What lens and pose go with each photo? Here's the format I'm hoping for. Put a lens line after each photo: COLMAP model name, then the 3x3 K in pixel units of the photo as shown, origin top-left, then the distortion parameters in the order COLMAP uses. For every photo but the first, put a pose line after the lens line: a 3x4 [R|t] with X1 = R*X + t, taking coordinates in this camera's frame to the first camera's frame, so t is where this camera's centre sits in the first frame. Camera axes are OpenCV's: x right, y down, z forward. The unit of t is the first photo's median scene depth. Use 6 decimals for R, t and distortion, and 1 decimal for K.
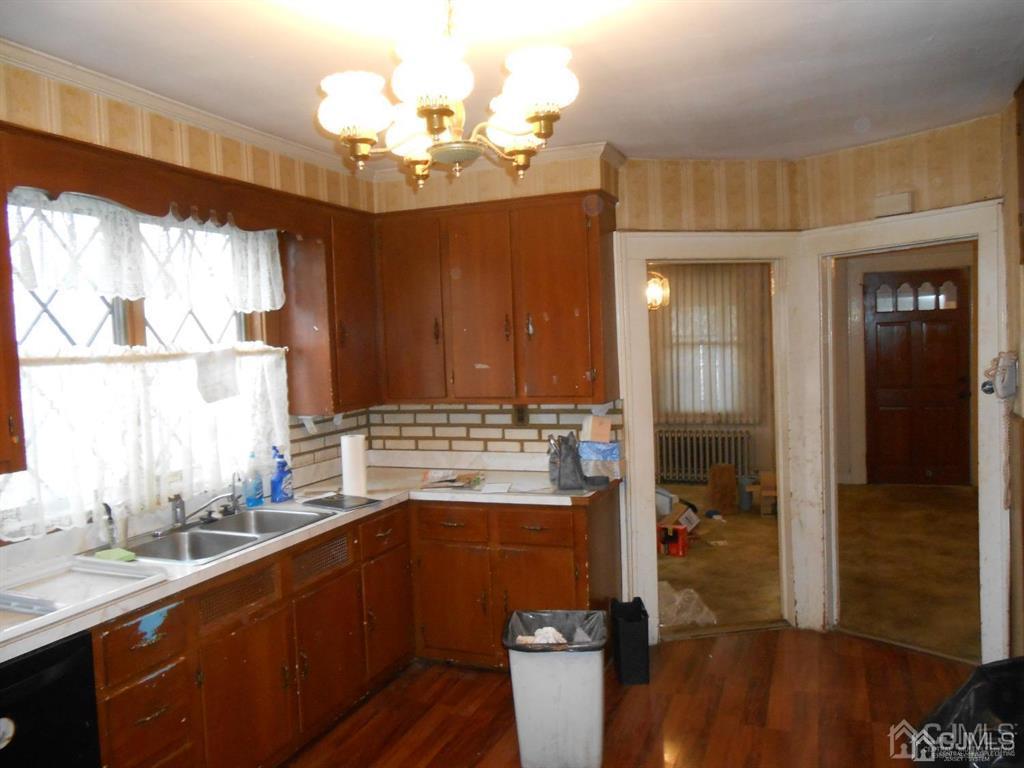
lens RADIAL K [[778.9, 0, 517.6], [0, 778.9, 386.9], [0, 0, 1]] dist [-0.033968, 0.001559]
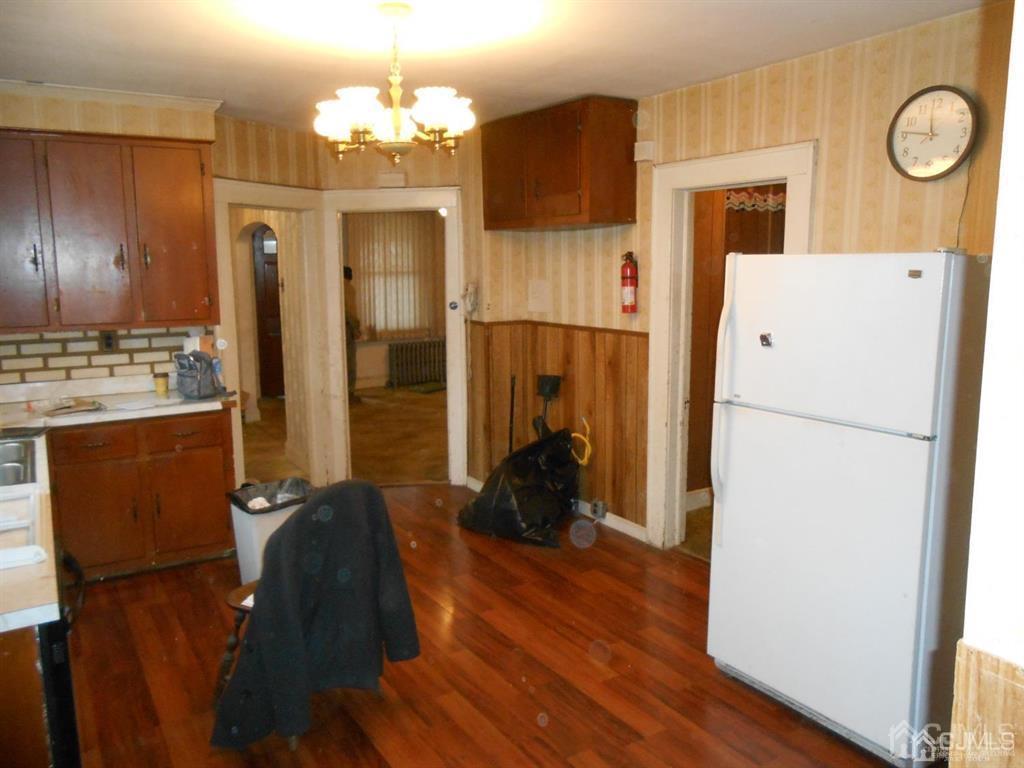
lens RADIAL K [[778.9, 0, 513.2], [0, 778.9, 380.0], [0, 0, 1]] dist [-0.033968, 0.001559]
pose [[0.609307, -0.086791, 0.788170, -1.012745], [0.032986, 0.995906, 0.084166, 0.038825], [-0.792248, -0.025285, 0.609675, -0.136979]]
